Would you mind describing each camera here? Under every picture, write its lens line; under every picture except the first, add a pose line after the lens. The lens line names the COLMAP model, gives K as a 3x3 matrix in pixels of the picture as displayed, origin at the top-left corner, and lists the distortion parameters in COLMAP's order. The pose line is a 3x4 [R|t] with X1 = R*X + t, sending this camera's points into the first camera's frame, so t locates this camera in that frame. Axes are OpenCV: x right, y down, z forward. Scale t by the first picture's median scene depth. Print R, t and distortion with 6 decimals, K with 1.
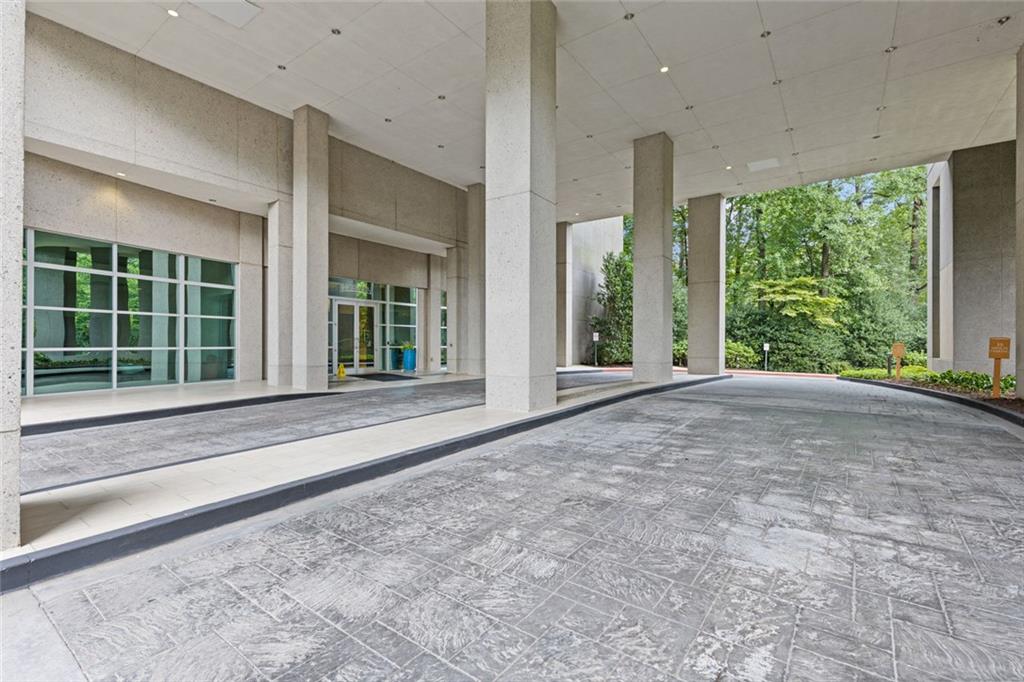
lens RADIAL K [[461.8, 0, 513.8], [0, 461.8, 341.5], [0, 0, 1]] dist [0.004213, -0.000252]
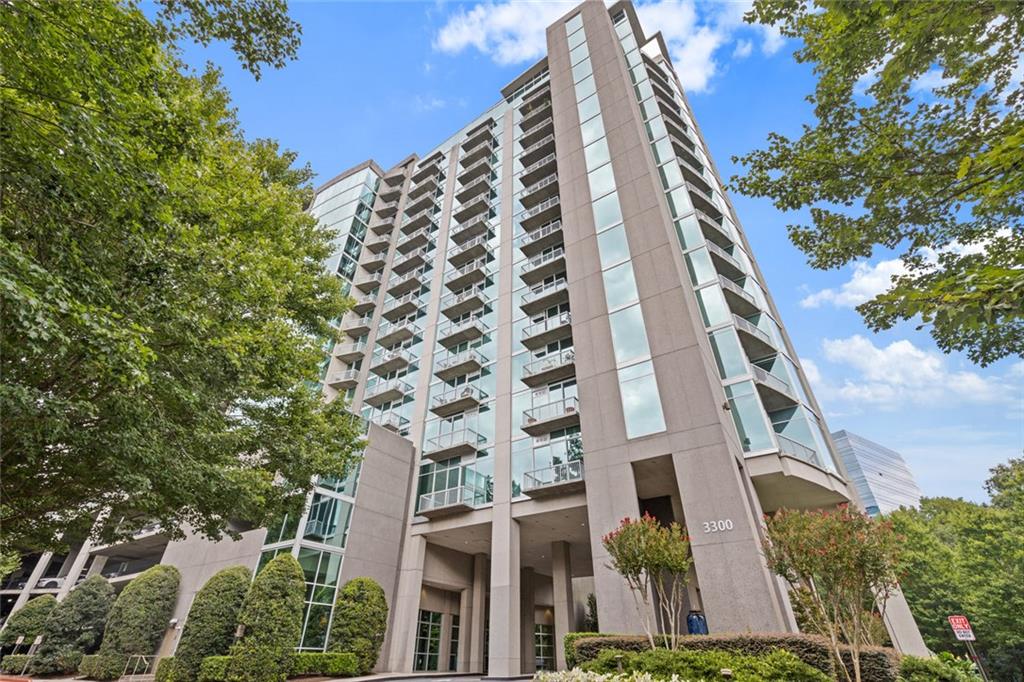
lens RADIAL K [[461.8, 0, 513.8], [0, 461.8, 341.5], [0, 0, 1]] dist [0.004213, -0.000252]
pose [[0.999209, 0.022079, 0.033076, -0.395302], [0.000835, 0.819886, -0.572526, 0.071670], [-0.039760, 0.572100, 0.819219, -2.315630]]
